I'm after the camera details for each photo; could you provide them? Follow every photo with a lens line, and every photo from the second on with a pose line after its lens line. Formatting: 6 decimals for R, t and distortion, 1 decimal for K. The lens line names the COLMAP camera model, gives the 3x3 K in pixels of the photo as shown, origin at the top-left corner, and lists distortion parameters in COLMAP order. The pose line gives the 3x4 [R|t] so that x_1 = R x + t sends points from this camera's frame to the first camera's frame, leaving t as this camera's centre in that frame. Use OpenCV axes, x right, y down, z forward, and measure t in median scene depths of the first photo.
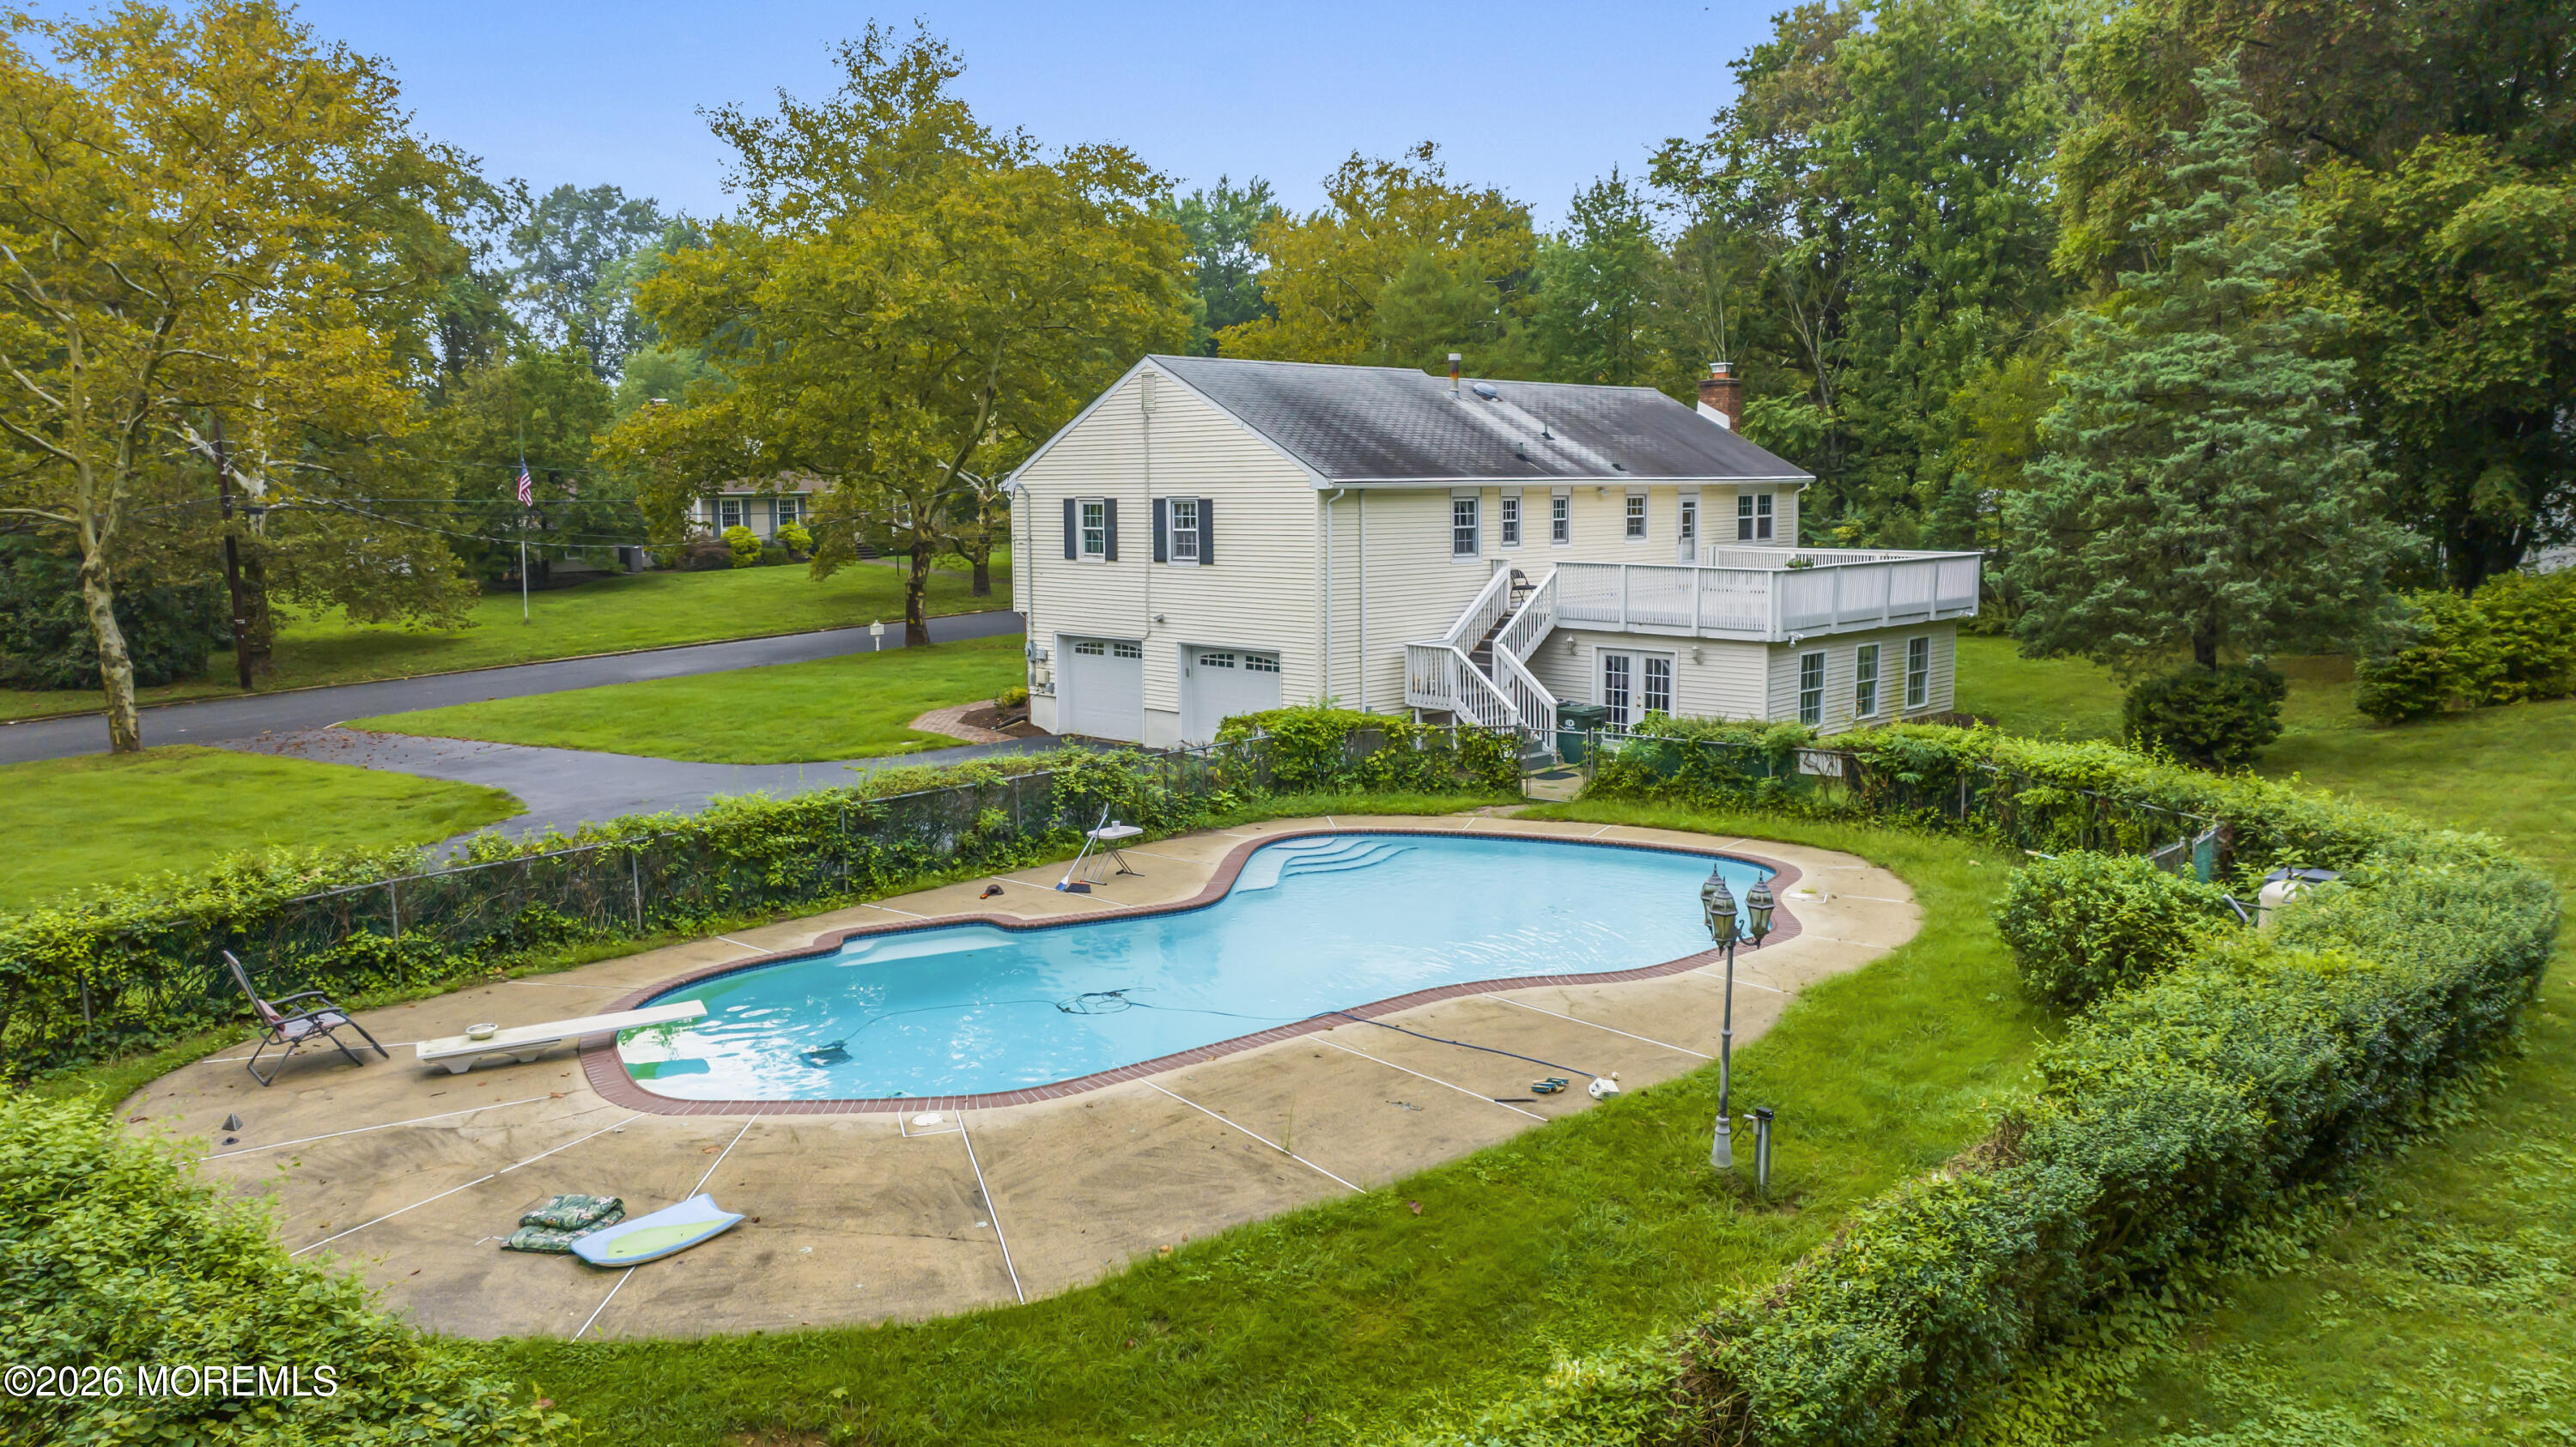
lens RADIAL K [[1817.7, 0, 1294.8], [0, 1817.7, 719.1], [0, 0, 1]] dist [-0.021265, 0.005031]
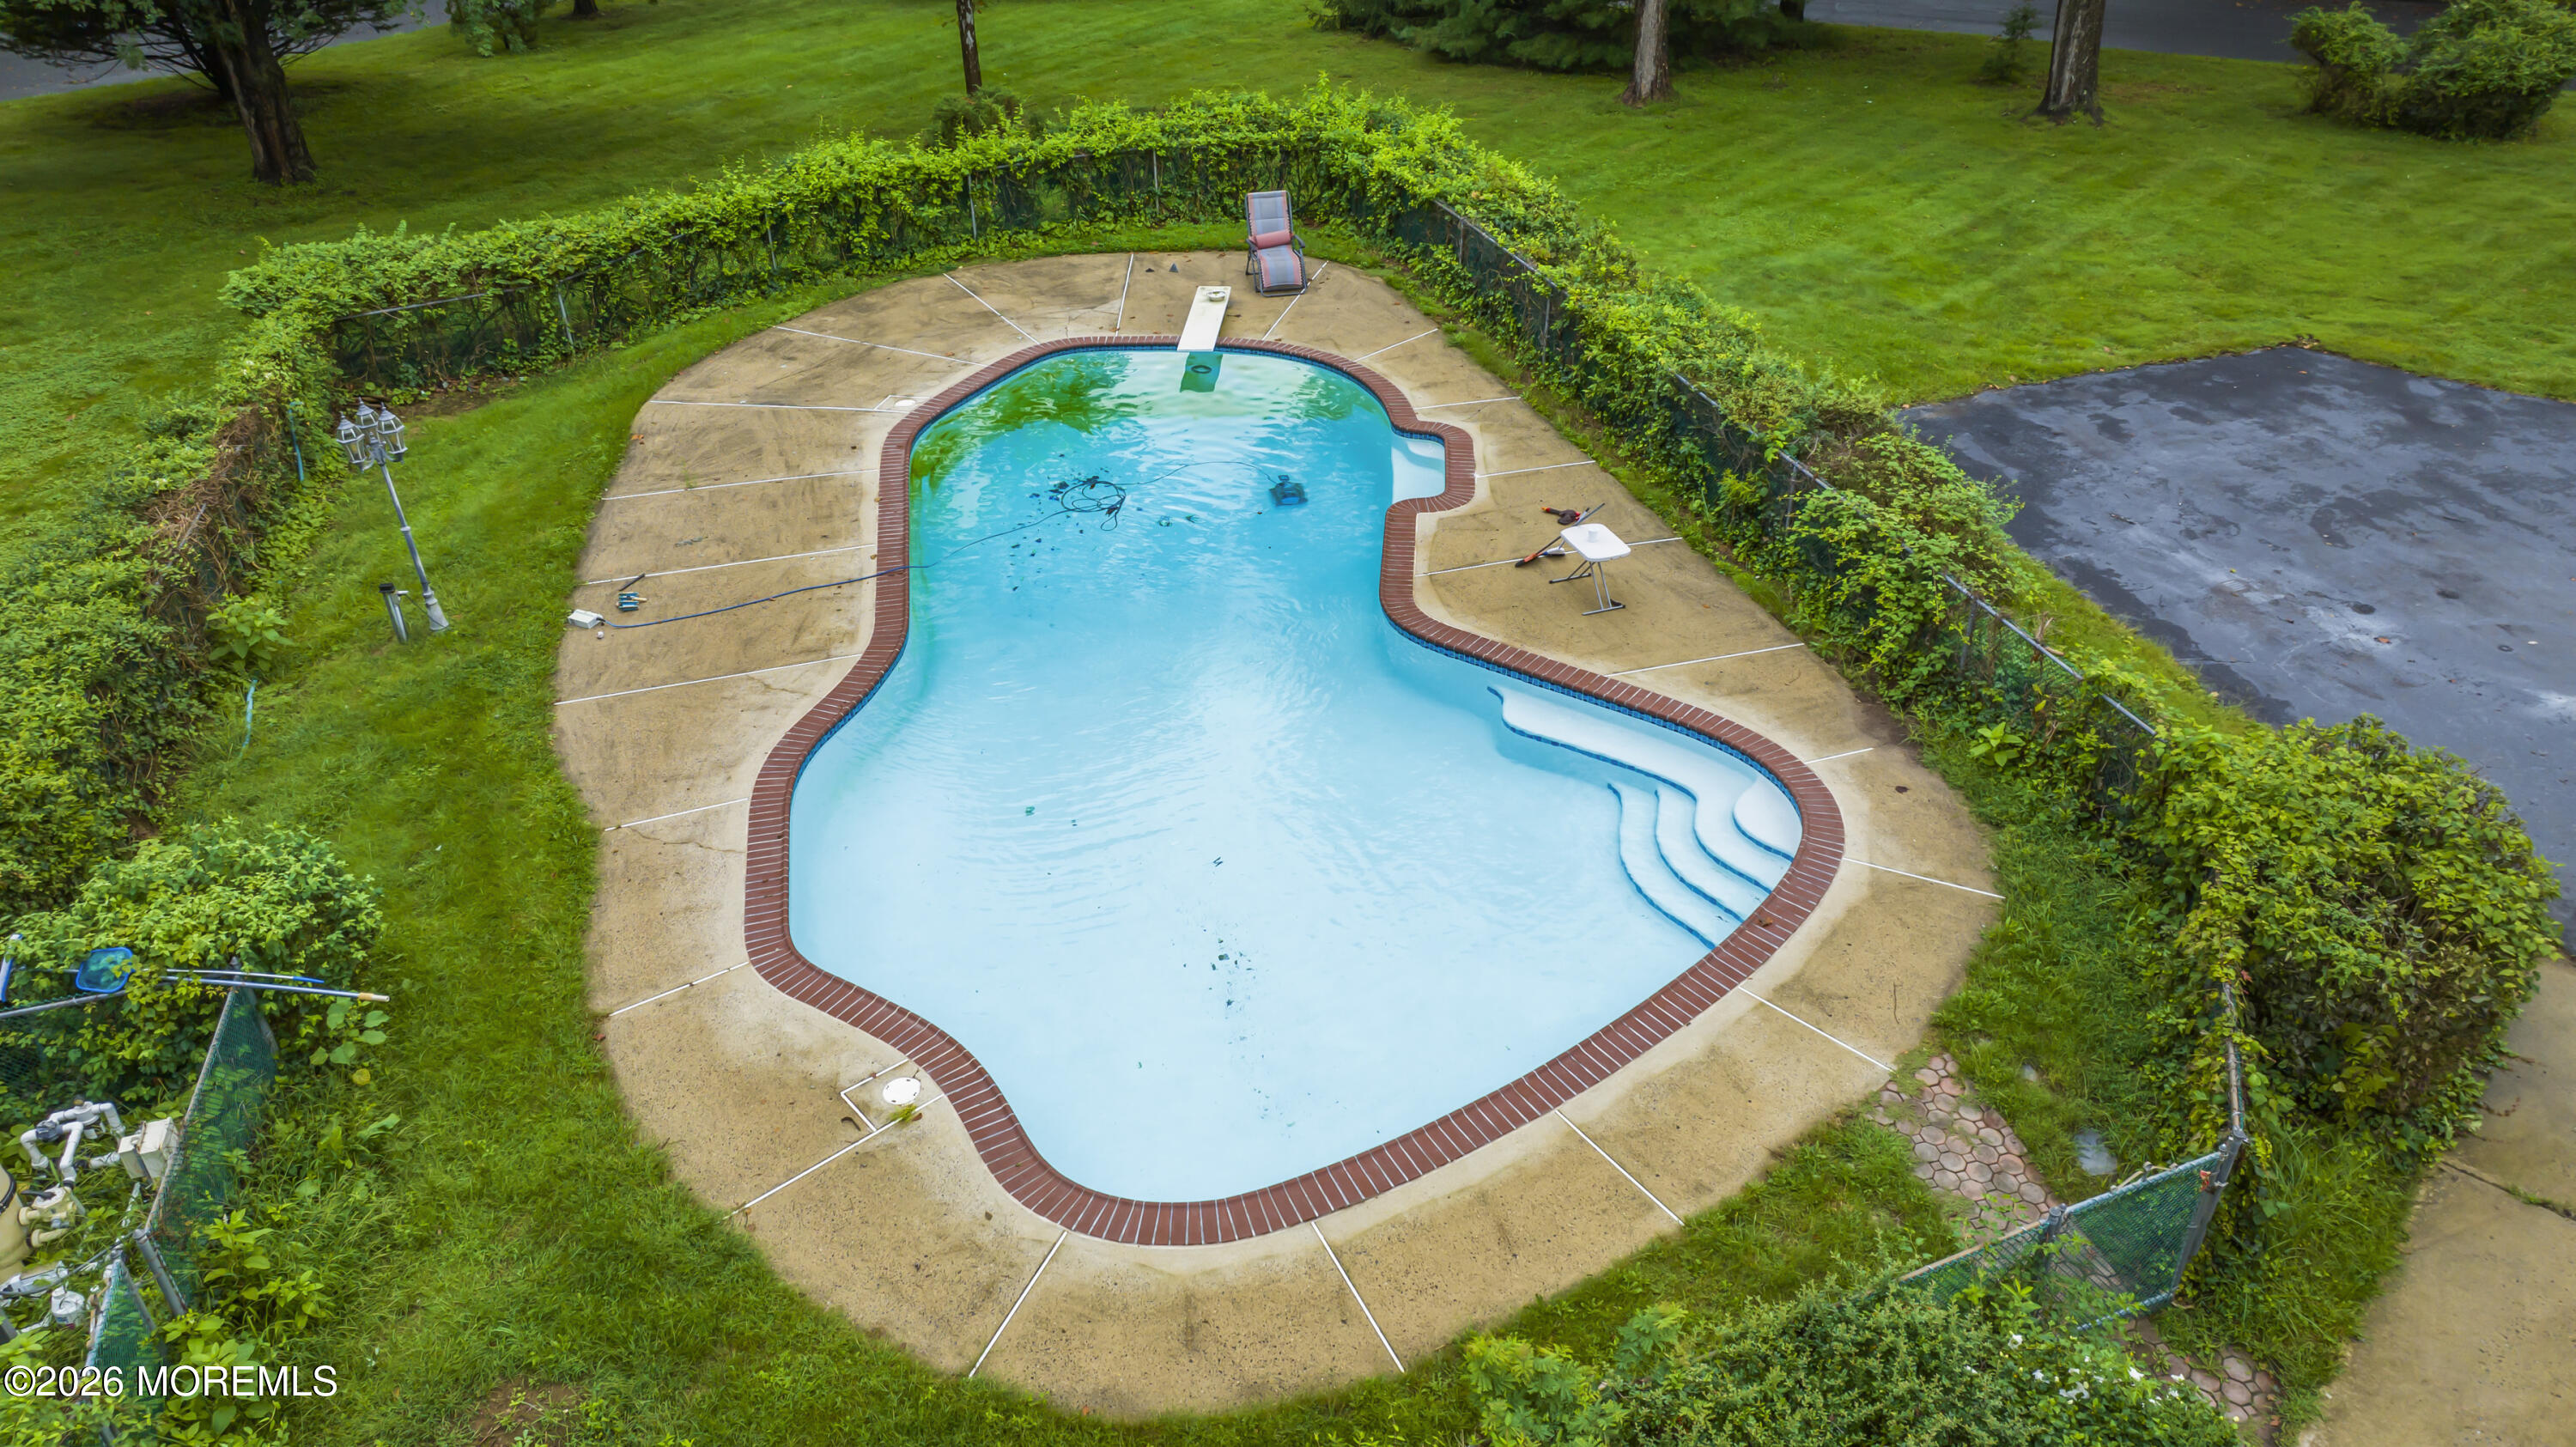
lens RADIAL K [[1817.2, 0, 1296.8], [0, 1817.2, 714.5], [0, 0, 1]] dist [-0.010606, -0.004762]
pose [[-0.491542, 0.485746, -0.722799, 0.358696], [-0.086337, 0.798717, 0.595480, -0.210029], [0.866564, 0.355108, -0.350665, 0.806455]]
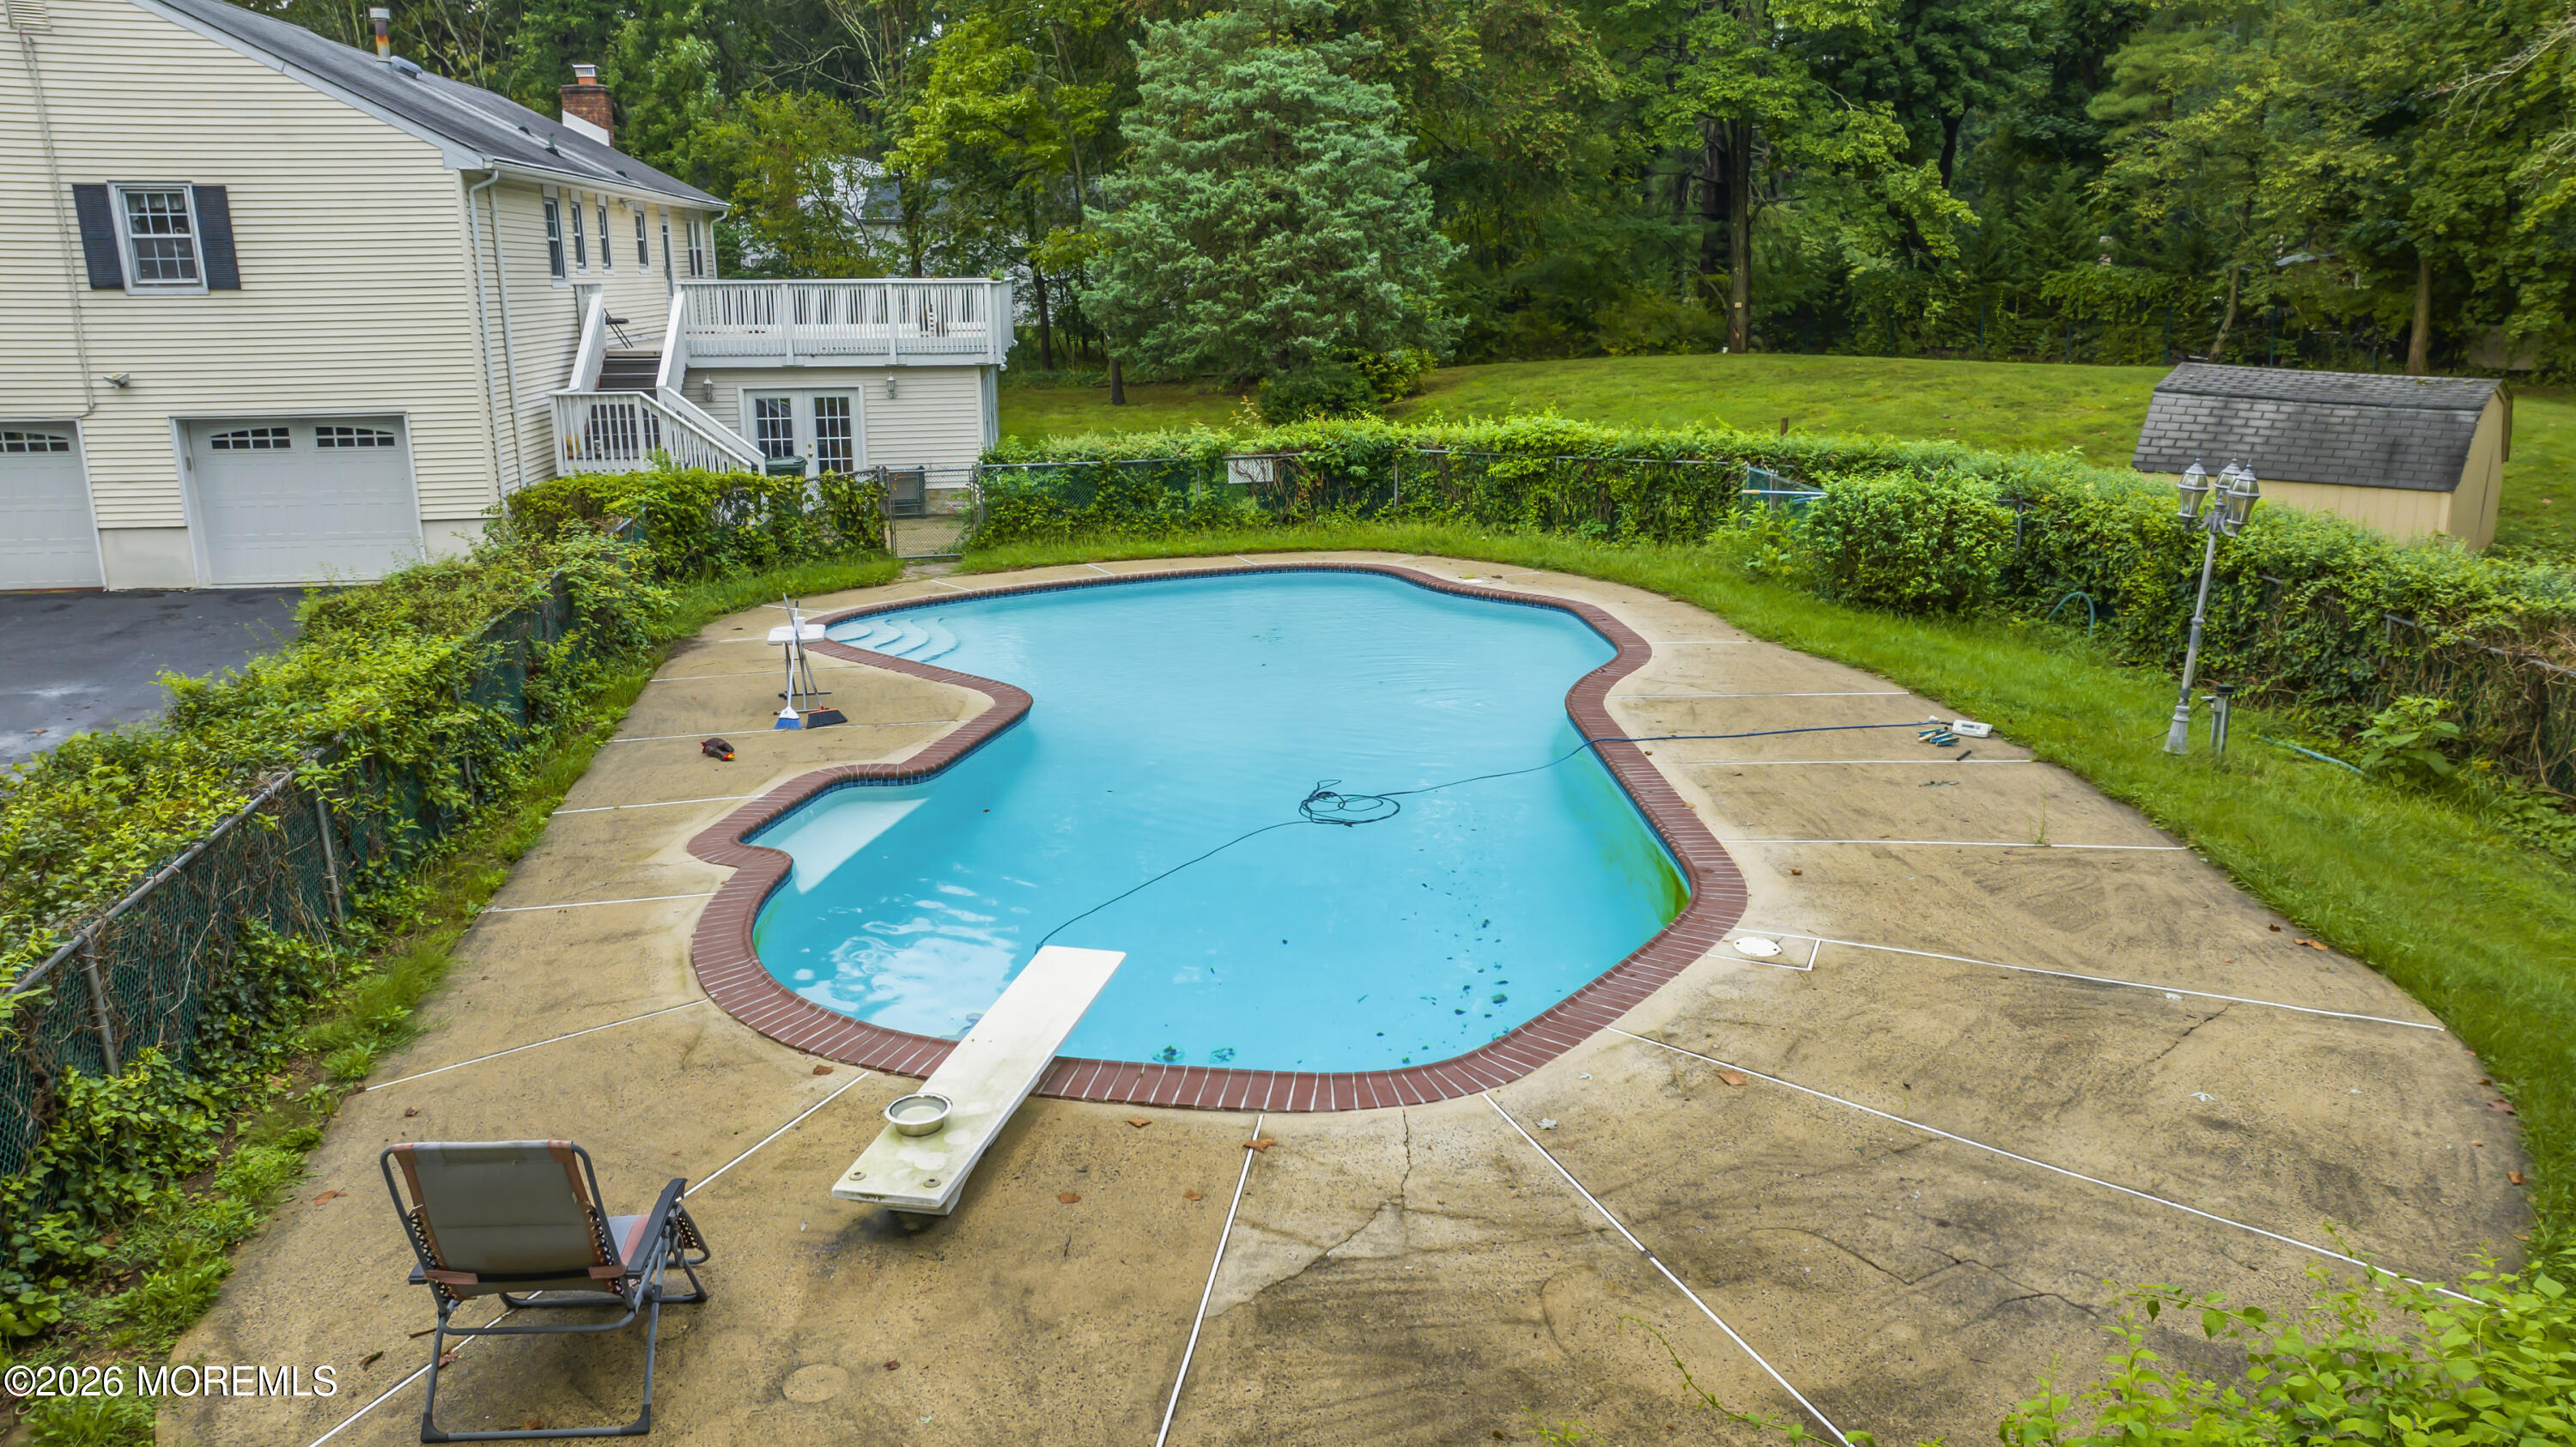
lens RADIAL K [[1819.0, 0, 1288.0], [0, 1819.0, 723.5], [0, 0, 1]] dist [-0.042798, 0.051301]
pose [[0.615524, -0.188269, 0.765301, -0.344462], [0.105730, 0.981996, 0.156539, 0.006502], [-0.780994, -0.015438, 0.624348, 0.305147]]
